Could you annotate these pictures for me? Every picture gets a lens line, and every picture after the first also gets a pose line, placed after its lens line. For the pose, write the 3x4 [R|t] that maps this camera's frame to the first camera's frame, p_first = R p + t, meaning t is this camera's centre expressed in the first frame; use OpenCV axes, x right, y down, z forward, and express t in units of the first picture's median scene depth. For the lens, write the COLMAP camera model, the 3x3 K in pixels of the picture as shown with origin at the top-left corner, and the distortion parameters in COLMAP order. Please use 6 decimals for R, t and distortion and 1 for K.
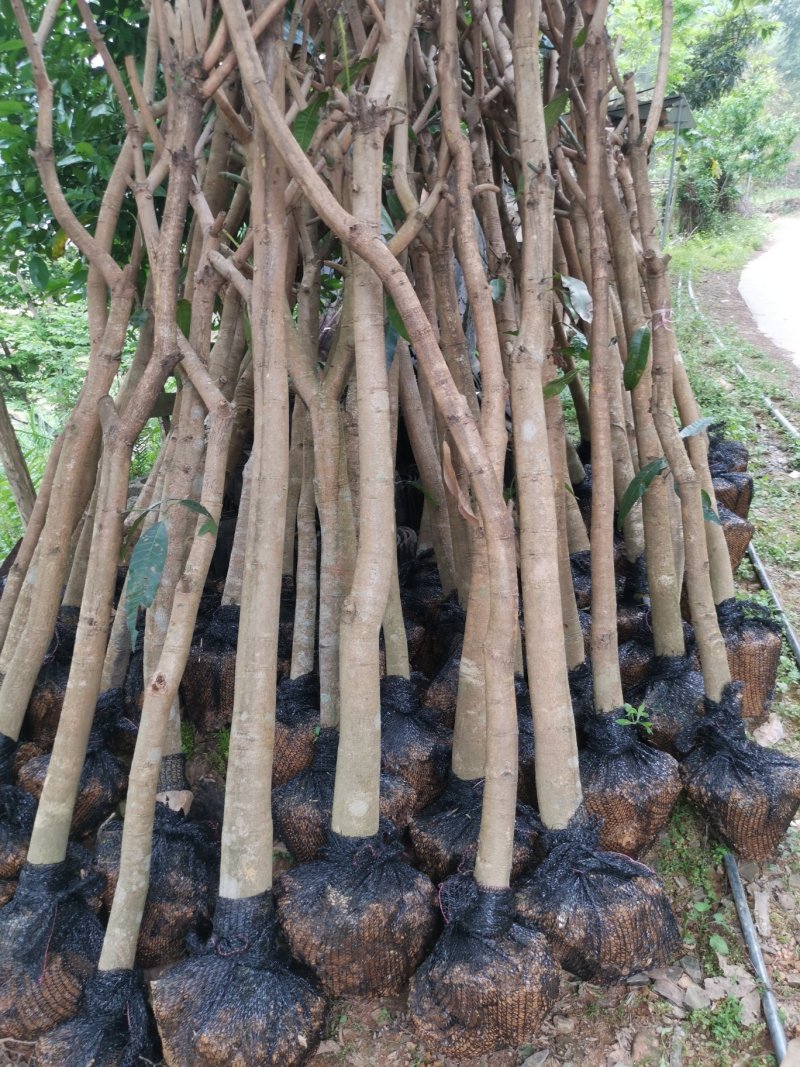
lens RADIAL K [[851.4, 0, 400.0], [0, 851.4, 533.5], [0, 0, 1]] dist [0.053684, -0.047350]
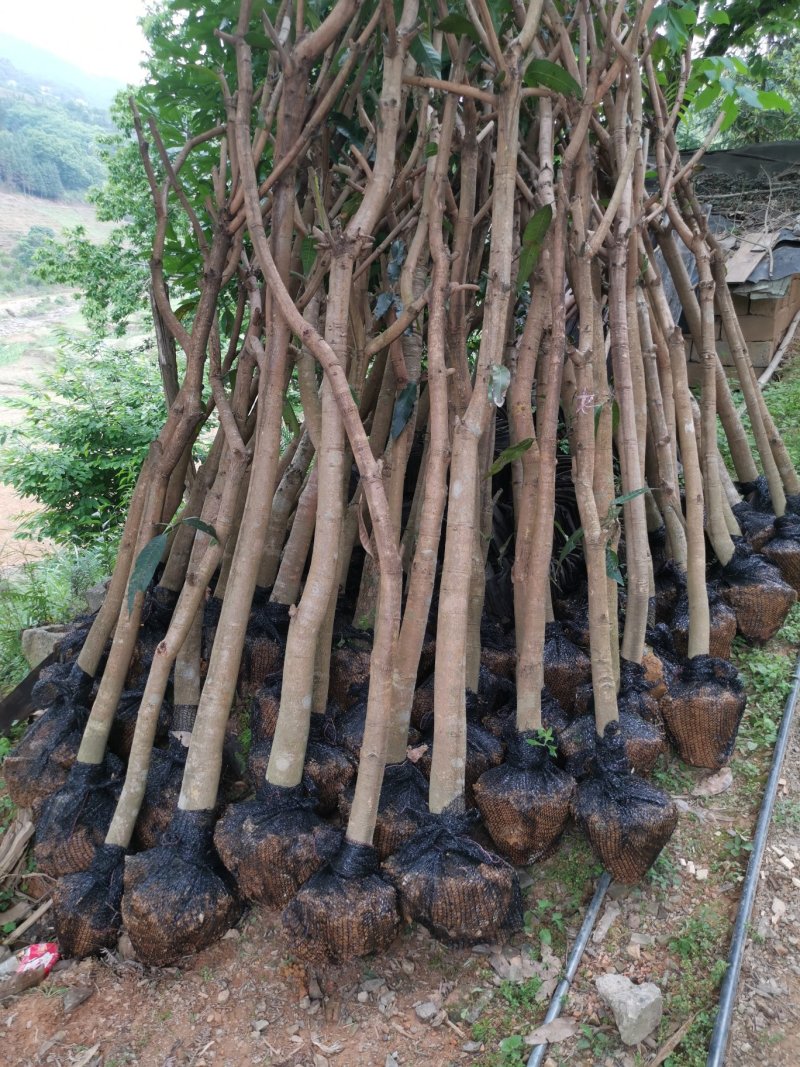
lens RADIAL K [[851.4, 0, 400.0], [0, 851.4, 533.5], [0, 0, 1]] dist [0.053684, -0.047350]
pose [[0.940379, 0.098938, -0.325422, 0.525913], [-0.103812, 0.994594, 0.002399, -0.056168], [0.323900, 0.031527, 0.945566, -0.203021]]
